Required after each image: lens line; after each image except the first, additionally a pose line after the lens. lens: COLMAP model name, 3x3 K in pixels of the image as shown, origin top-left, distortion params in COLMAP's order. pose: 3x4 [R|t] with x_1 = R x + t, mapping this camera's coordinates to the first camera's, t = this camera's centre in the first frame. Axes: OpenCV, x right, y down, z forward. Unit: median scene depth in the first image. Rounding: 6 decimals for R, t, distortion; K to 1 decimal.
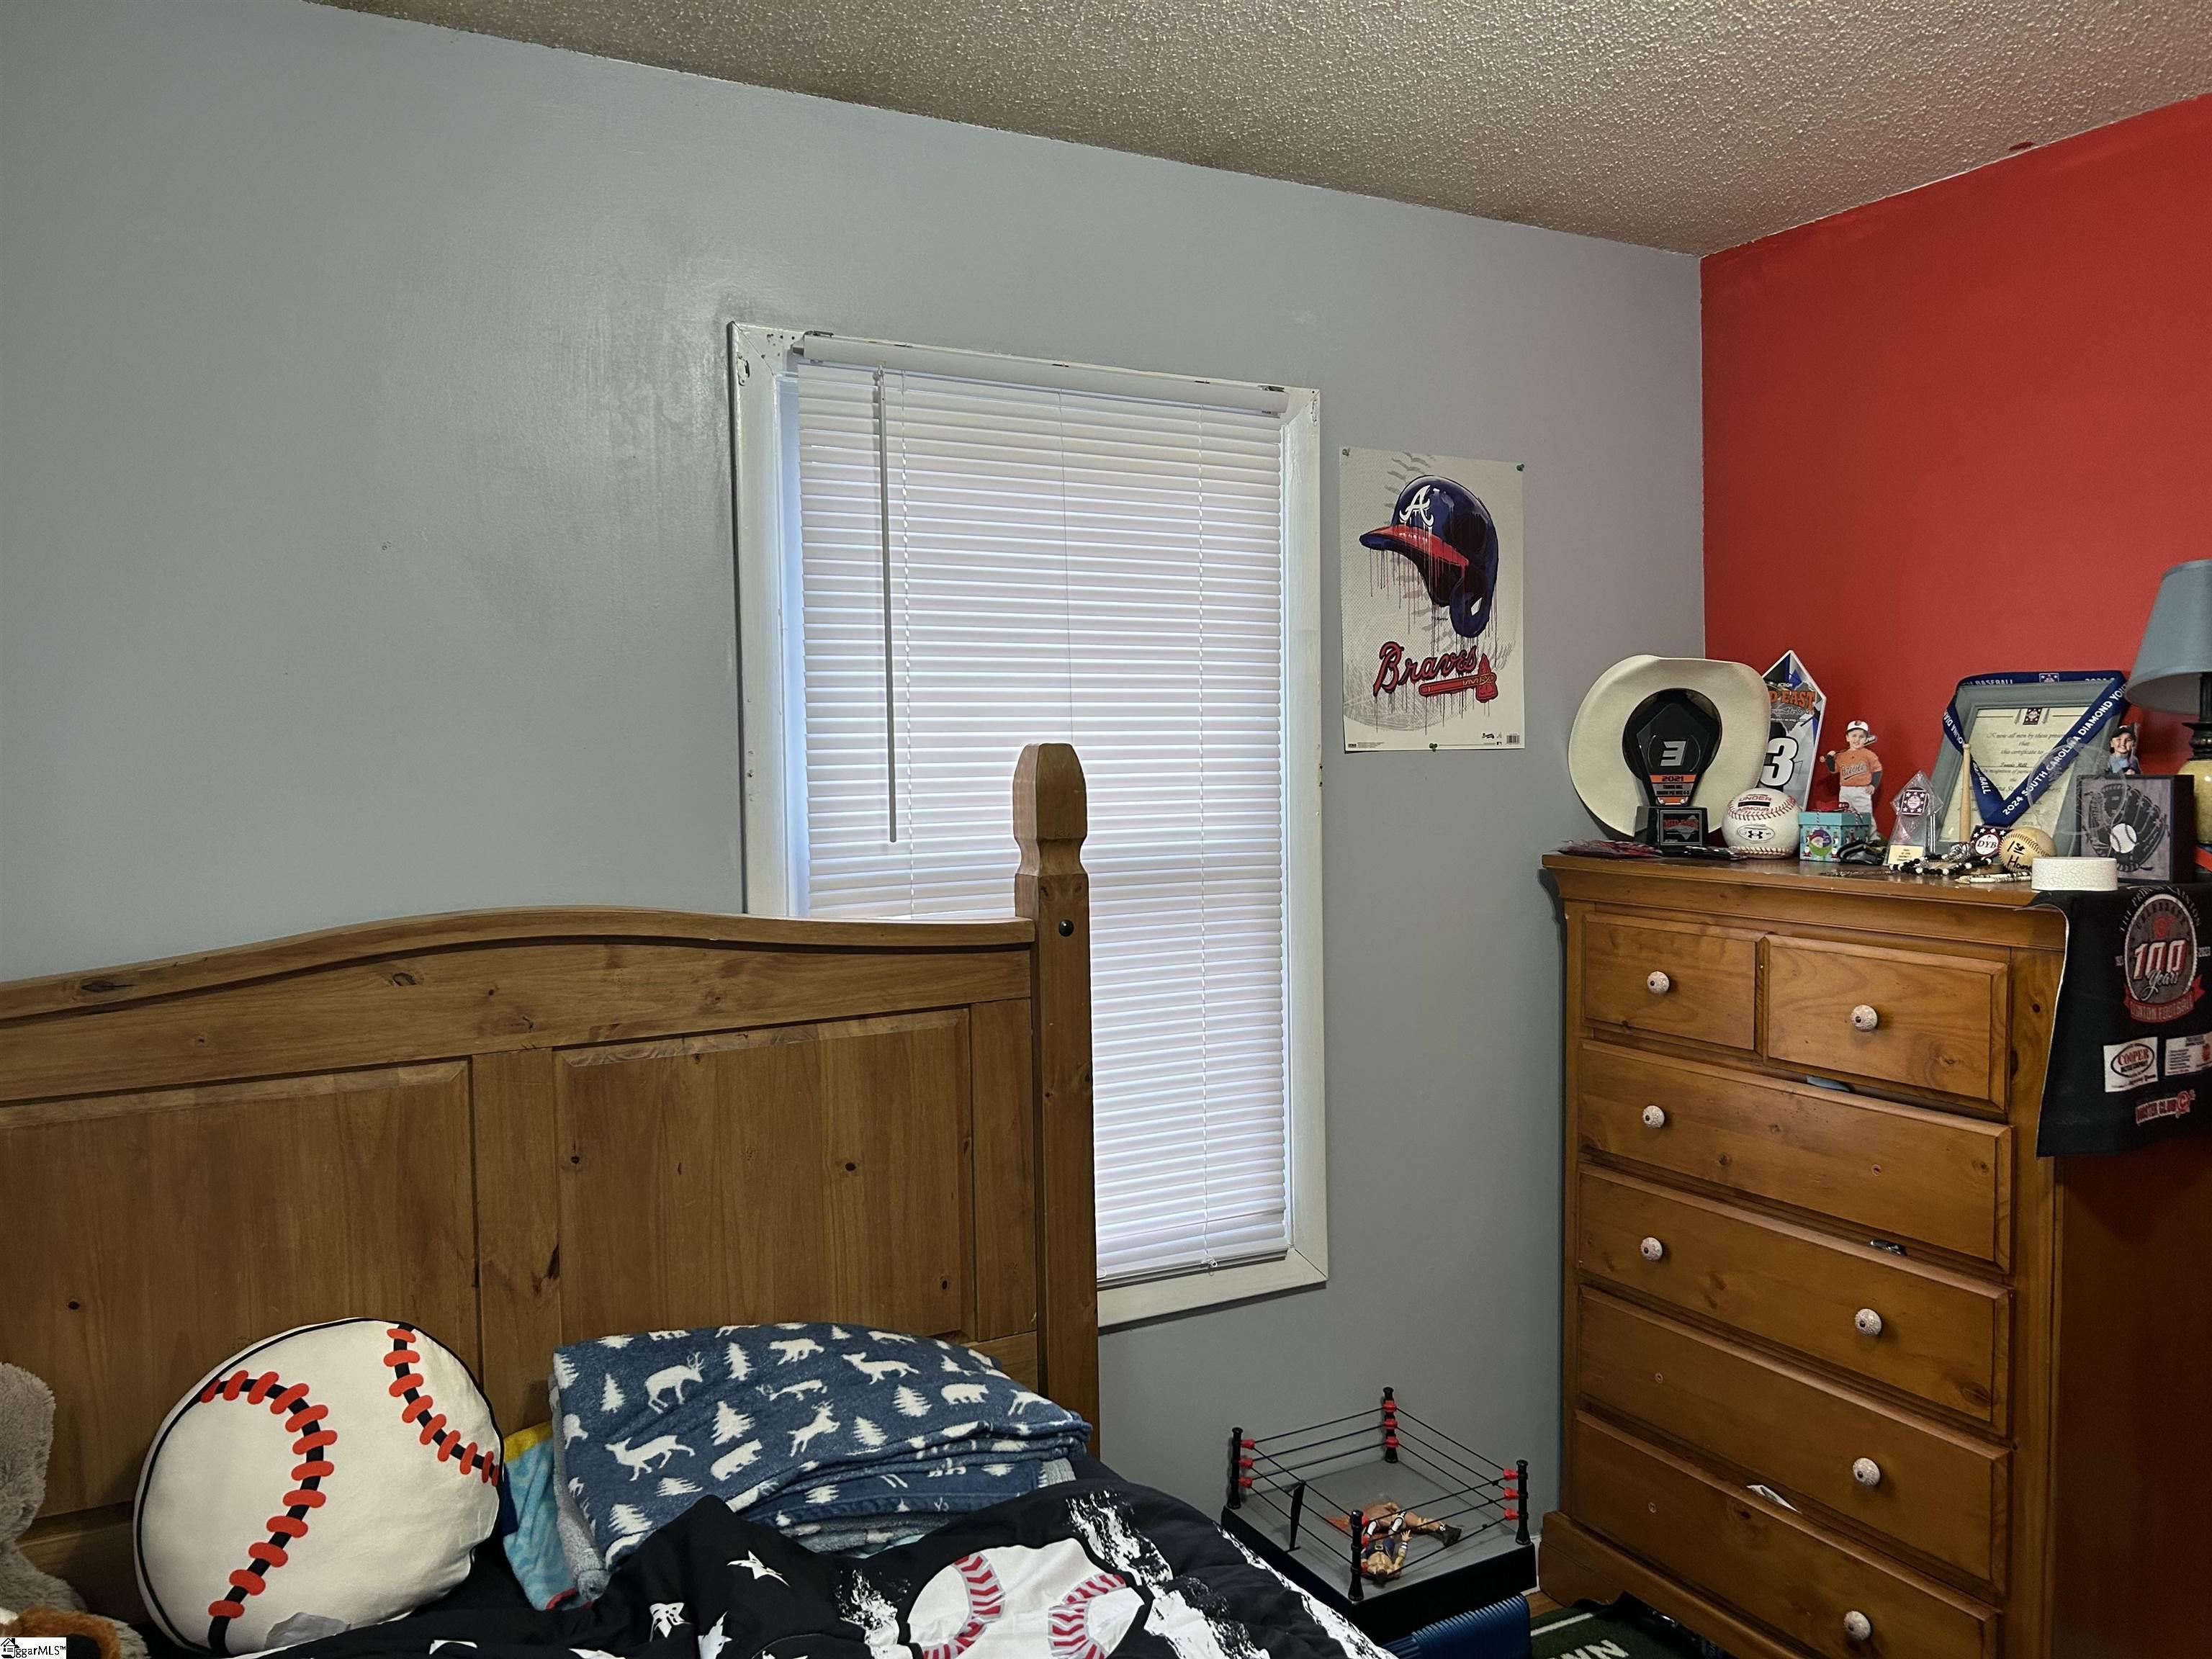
lens RADIAL K [[1657.5, 0, 1109.4], [0, 1657.5, 821.4], [0, 0, 1]] dist [0.076442, -0.100923]
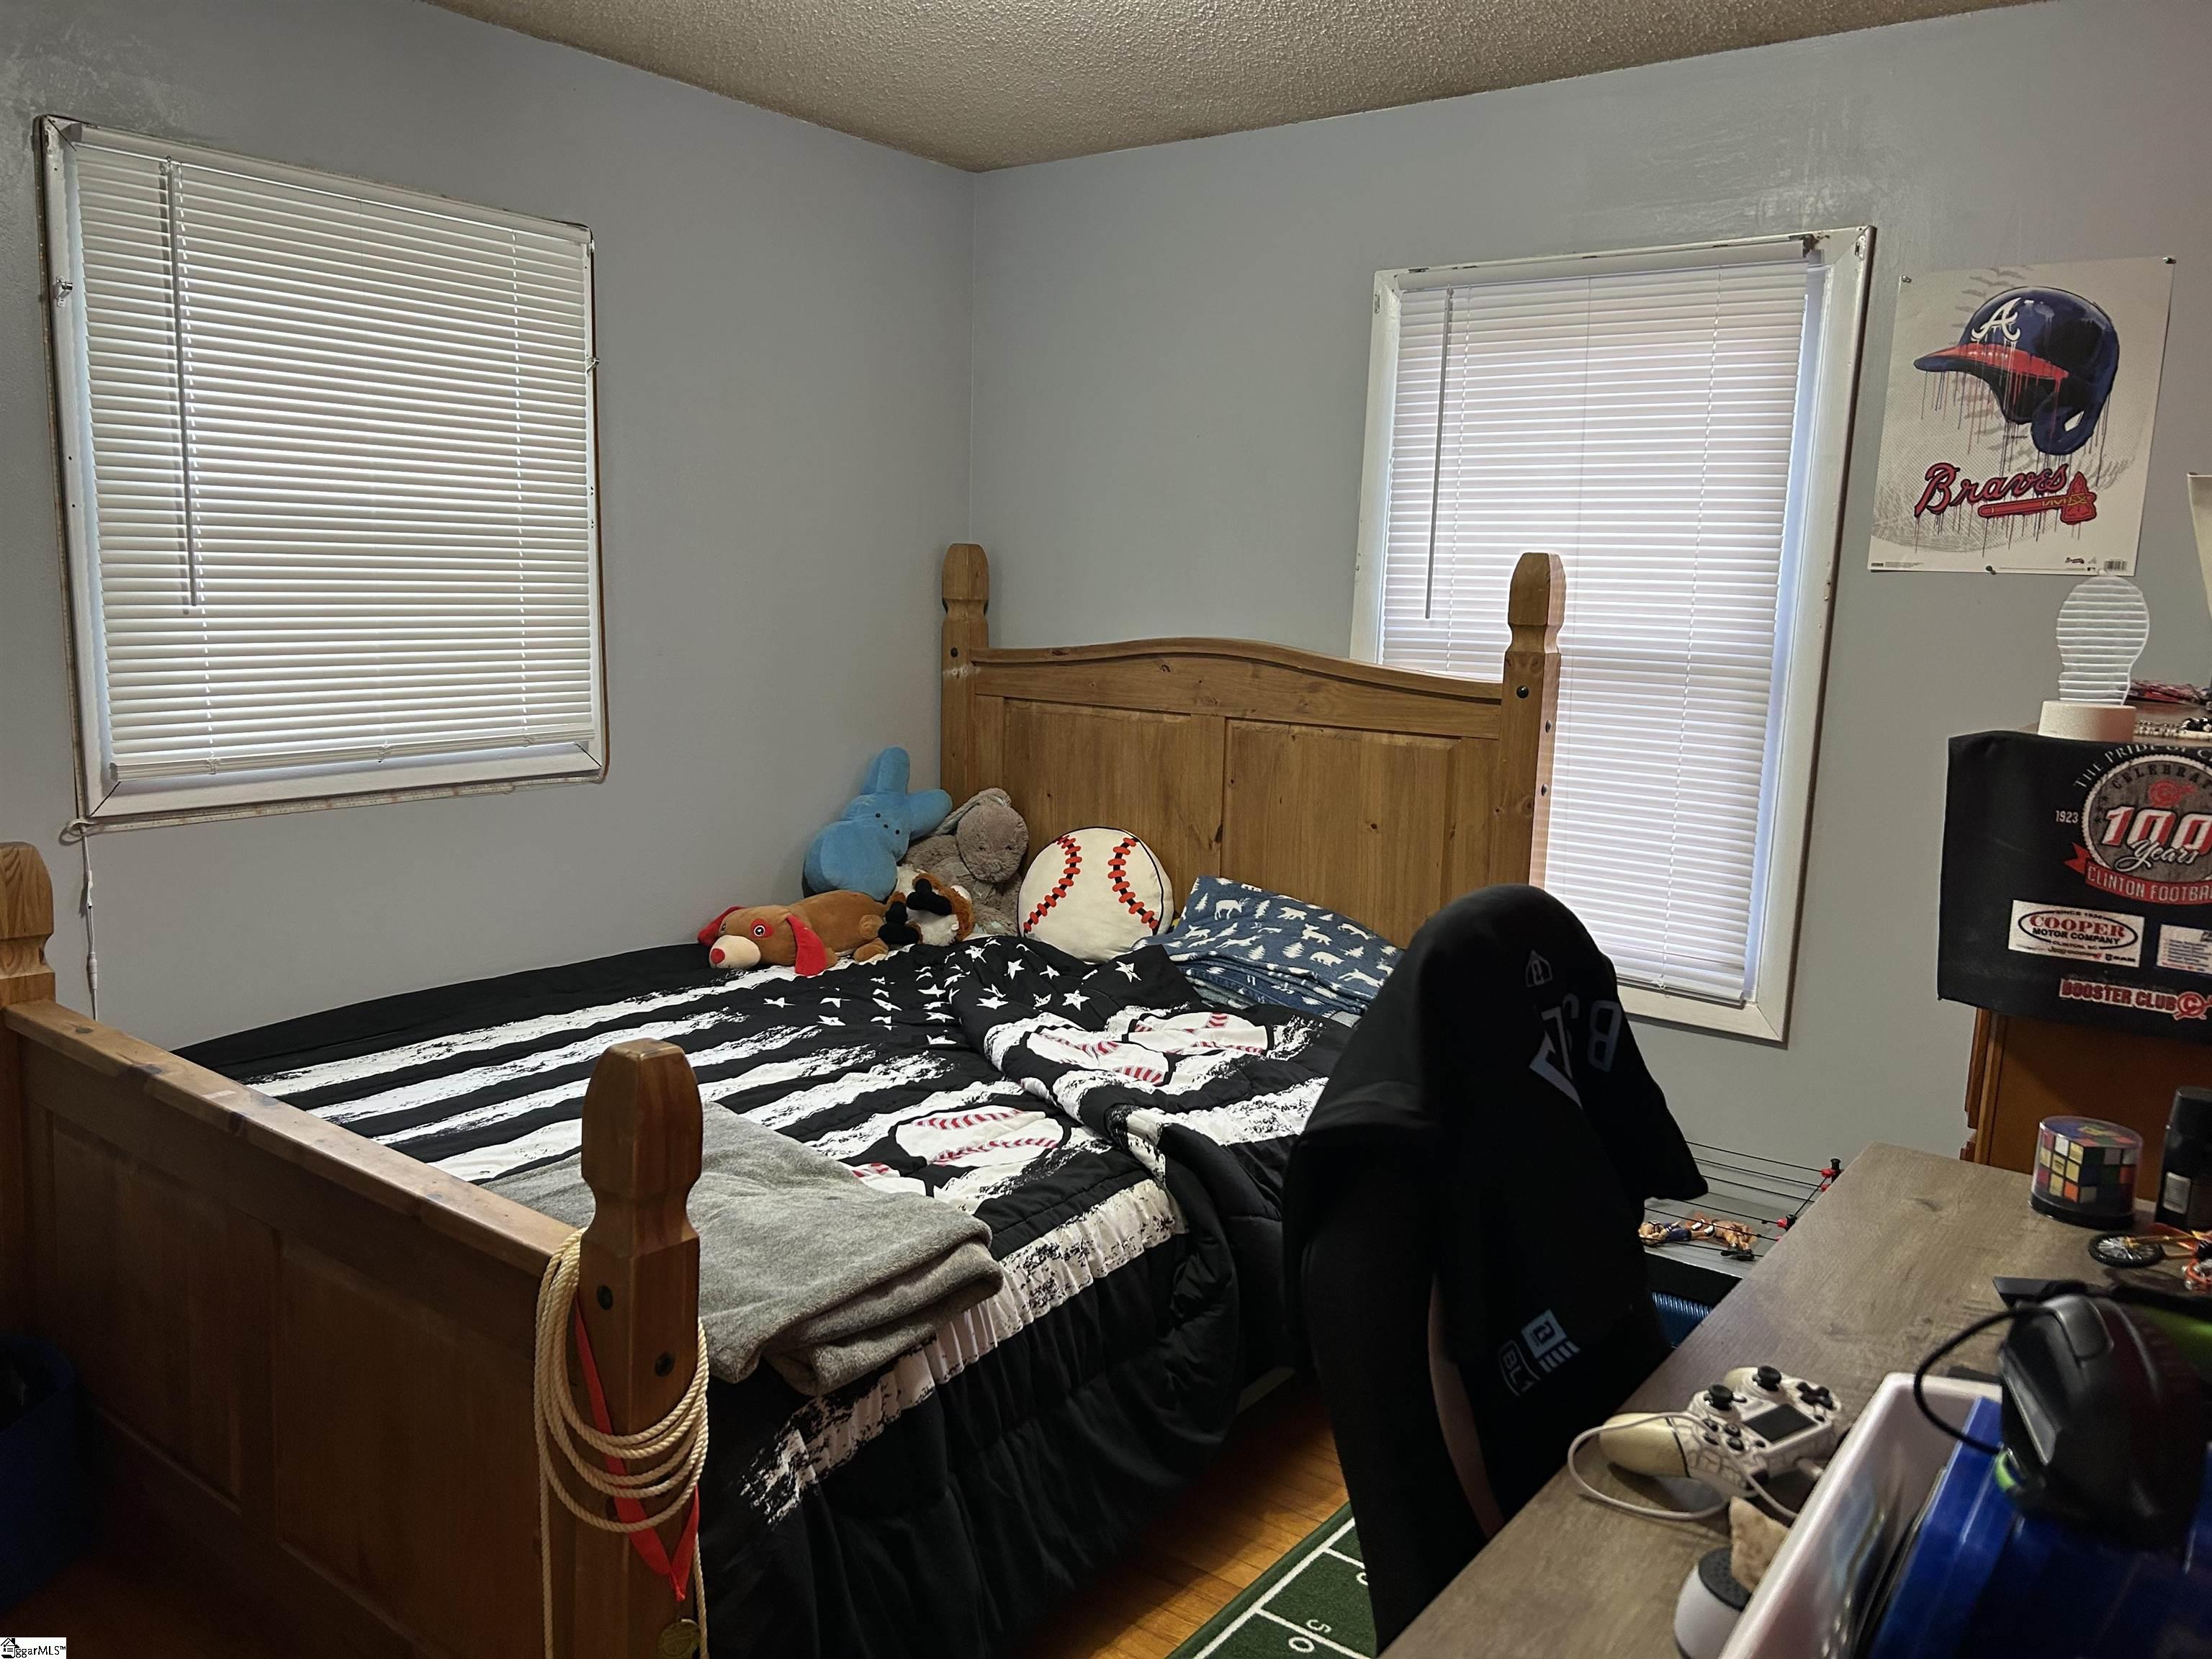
lens RADIAL K [[1657.5, 0, 1109.4], [0, 1657.5, 821.4], [0, 0, 1]] dist [0.076442, -0.100923]
pose [[0.399115, 0.168045, -0.901370, 1.066419], [-0.069466, 0.985778, 0.153023, -0.016038], [0.914266, 0.001541, 0.405112, 0.136275]]
